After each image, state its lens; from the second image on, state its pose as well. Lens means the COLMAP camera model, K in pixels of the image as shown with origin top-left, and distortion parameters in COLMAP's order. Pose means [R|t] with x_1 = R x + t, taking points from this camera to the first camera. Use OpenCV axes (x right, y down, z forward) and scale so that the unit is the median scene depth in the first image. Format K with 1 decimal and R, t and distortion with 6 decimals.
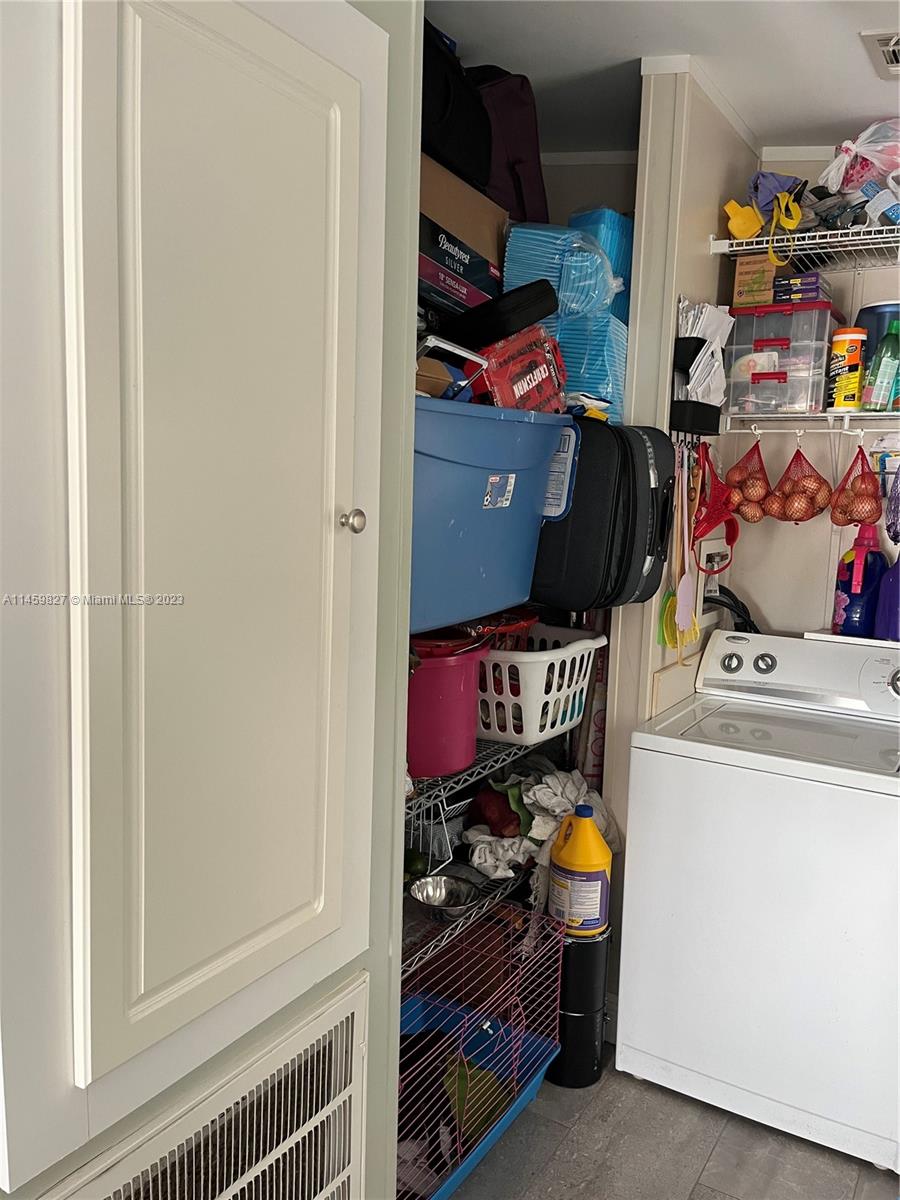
lens RADIAL K [[908.3, 0, 450.7], [0, 908.3, 607.3], [0, 0, 1]] dist [0.053367, -0.072659]
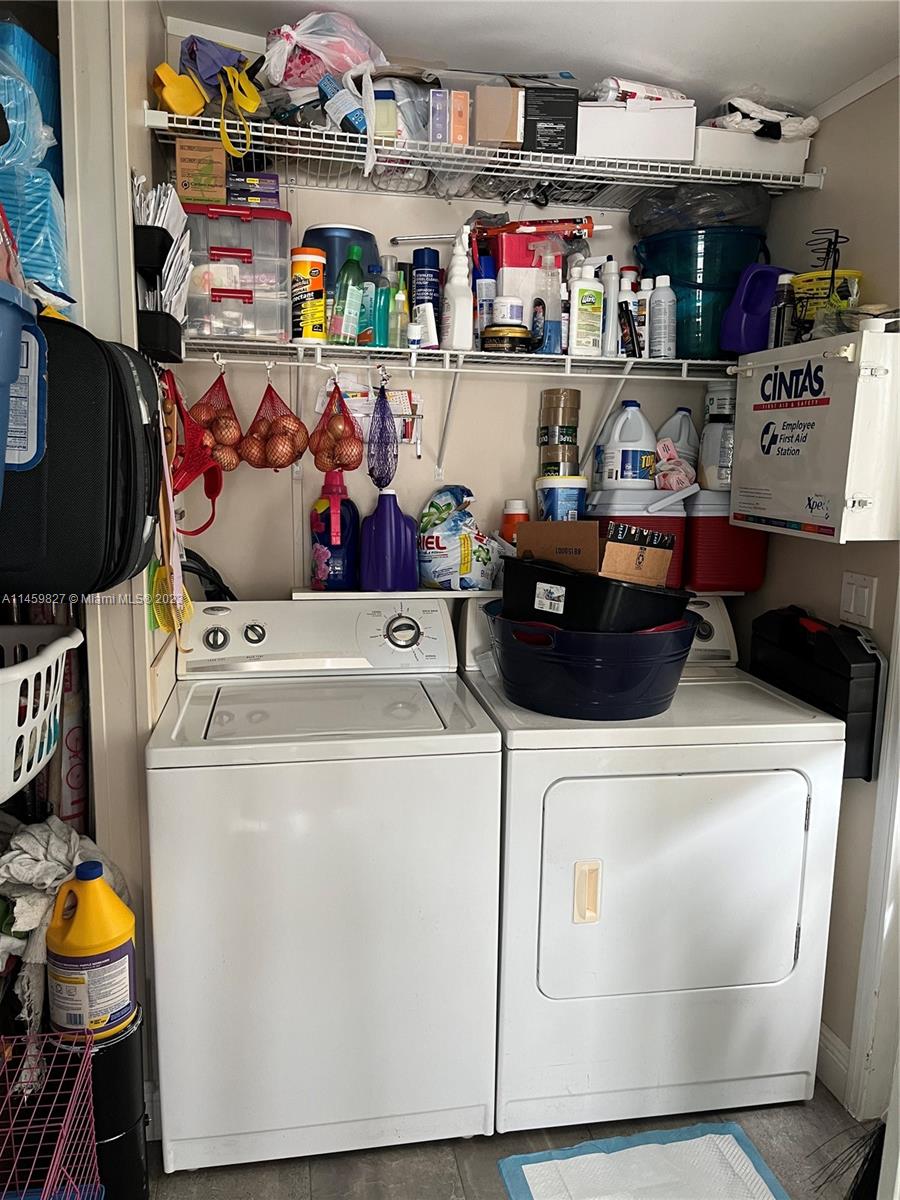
lens RADIAL K [[908.3, 0, 450.7], [0, 908.3, 607.3], [0, 0, 1]] dist [0.053367, -0.072659]
pose [[0.734324, -0.125654, 0.667068, -0.100713], [0.094855, 0.992070, 0.082456, -0.018571], [-0.672139, 0.002725, 0.740420, 0.252062]]
